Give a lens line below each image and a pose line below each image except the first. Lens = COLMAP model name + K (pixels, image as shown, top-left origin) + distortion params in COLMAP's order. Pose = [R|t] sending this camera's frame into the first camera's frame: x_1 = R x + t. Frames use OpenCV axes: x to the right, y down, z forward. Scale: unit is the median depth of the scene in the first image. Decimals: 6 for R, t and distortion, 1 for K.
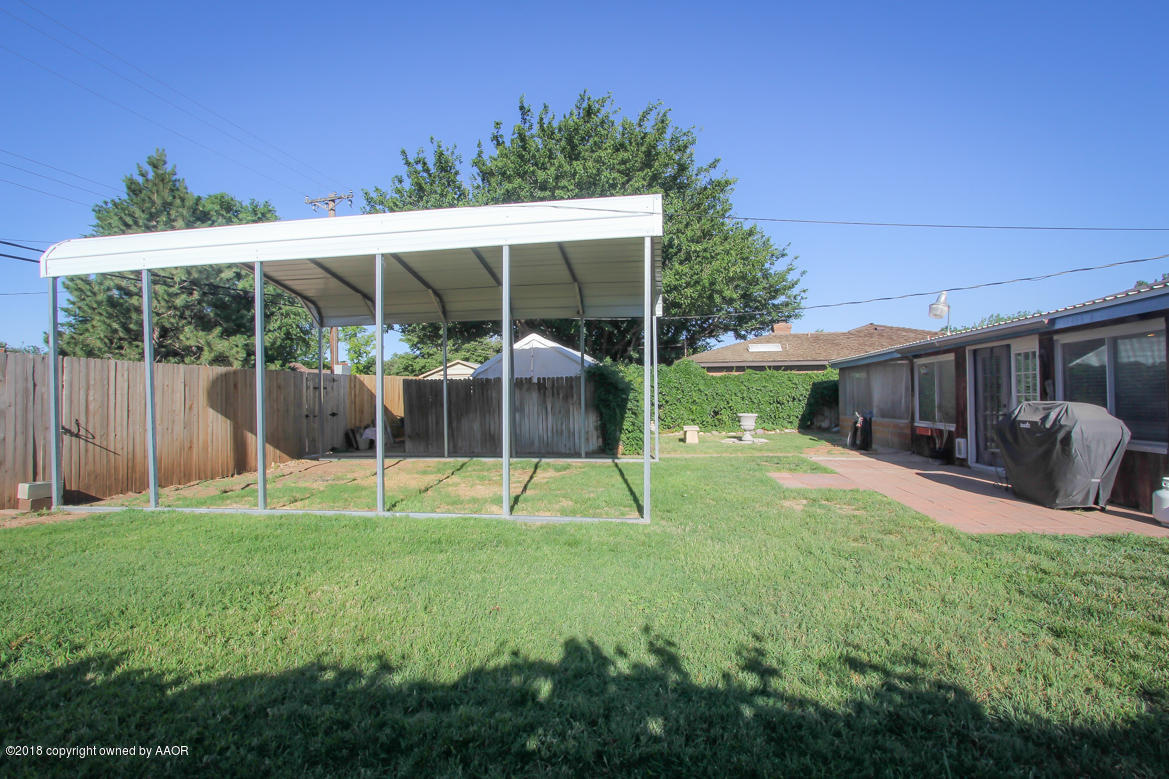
lens RADIAL K [[539.5, 0, 581.4], [0, 539.5, 390.6], [0, 0, 1]] dist [0.004872, 0.000787]
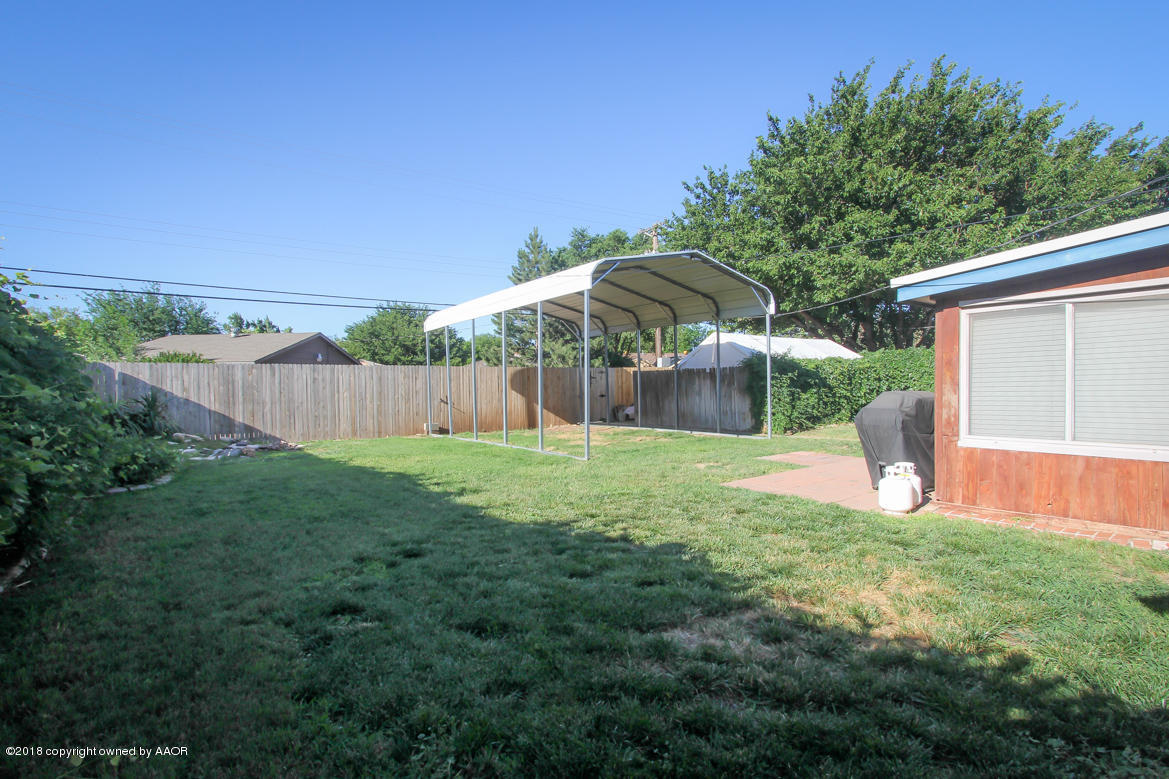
lens RADIAL K [[539.5, 0, 587.4], [0, 539.5, 393.9], [0, 0, 1]] dist [0.004872, 0.000787]
pose [[0.728071, 0.012600, -0.685386, 0.574153], [0.013217, 0.999387, 0.032413, -0.008379], [0.685375, -0.032658, 0.727458, -0.094029]]
